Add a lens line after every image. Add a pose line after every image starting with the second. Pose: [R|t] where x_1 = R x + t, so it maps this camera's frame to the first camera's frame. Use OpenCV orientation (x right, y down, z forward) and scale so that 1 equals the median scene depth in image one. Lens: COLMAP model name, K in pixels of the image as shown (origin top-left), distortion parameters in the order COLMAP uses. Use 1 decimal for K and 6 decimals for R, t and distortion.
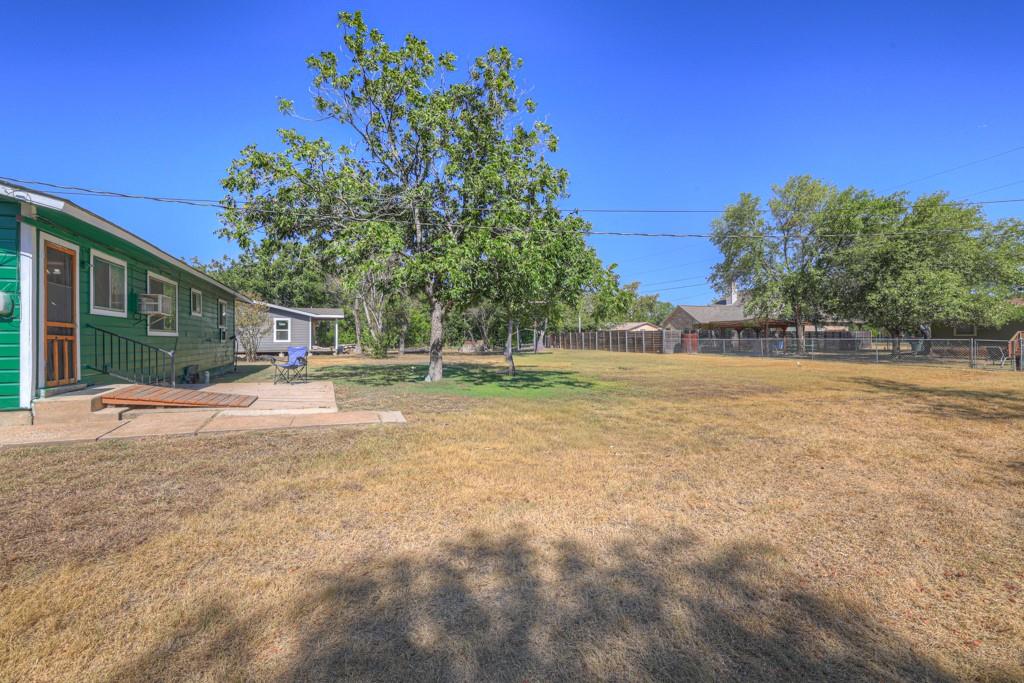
lens RADIAL K [[434.2, 0, 505.1], [0, 434.2, 339.1], [0, 0, 1]] dist [-0.025265, 0.003225]
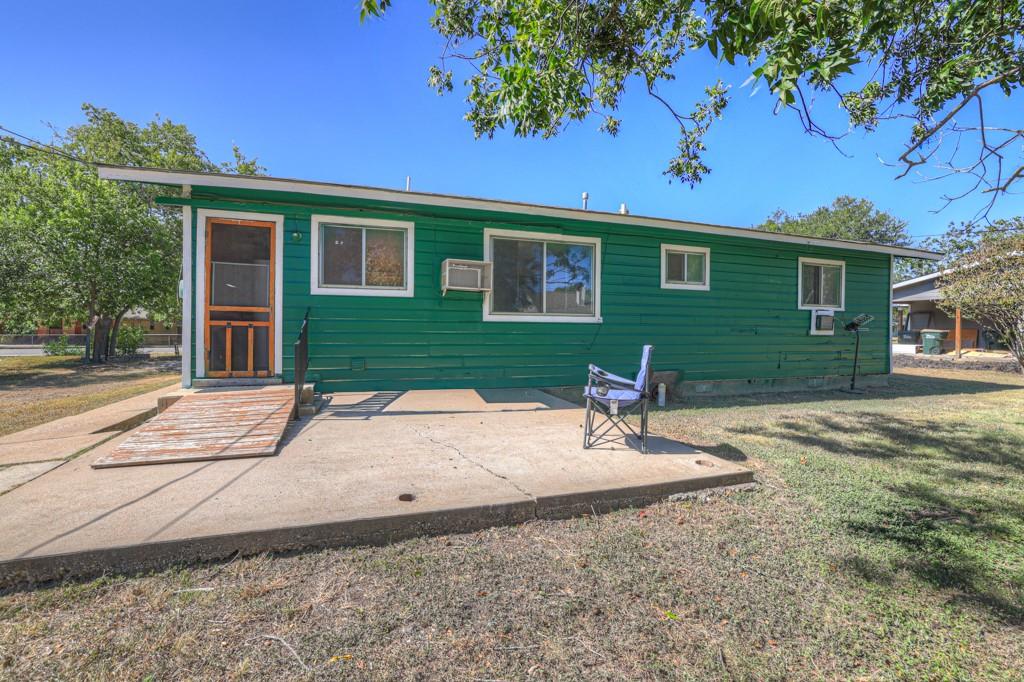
lens RADIAL K [[434.2, 0, 513.6], [0, 434.2, 338.5], [0, 0, 1]] dist [-0.025265, 0.003225]
pose [[-0.061855, 0.024984, -0.997772, -0.043359], [-0.006469, 0.999656, 0.025432, 0.000358], [0.998064, 0.008028, -0.061672, 0.375817]]
